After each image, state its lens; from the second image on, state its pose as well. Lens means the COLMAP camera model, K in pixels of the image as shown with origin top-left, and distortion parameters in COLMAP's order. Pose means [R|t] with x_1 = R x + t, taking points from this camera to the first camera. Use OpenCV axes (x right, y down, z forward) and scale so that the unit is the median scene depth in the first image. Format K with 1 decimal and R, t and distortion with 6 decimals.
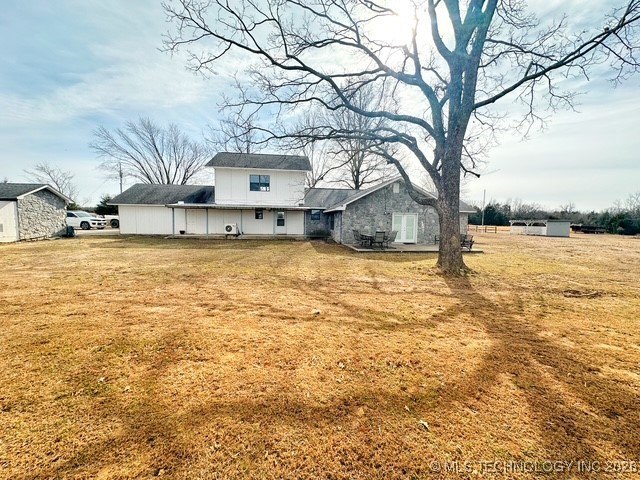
lens RADIAL K [[256.9, 0, 319.4], [0, 256.9, 237.8], [0, 0, 1]] dist [0.001323, 0.000076]
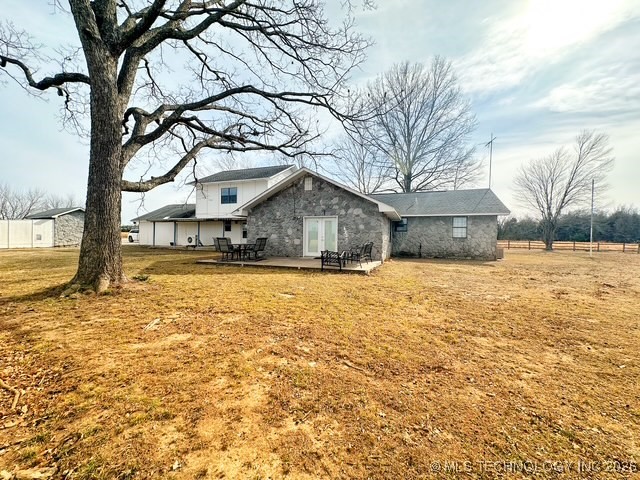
lens RADIAL K [[256.9, 0, 320.2], [0, 256.9, 240.3], [0, 0, 1]] dist [0.001323, 0.000076]
pose [[0.892742, -0.001744, -0.450566, 0.589795], [-0.033817, 0.996913, -0.070864, 0.020927], [0.449298, 0.078500, 0.889926, 0.310016]]
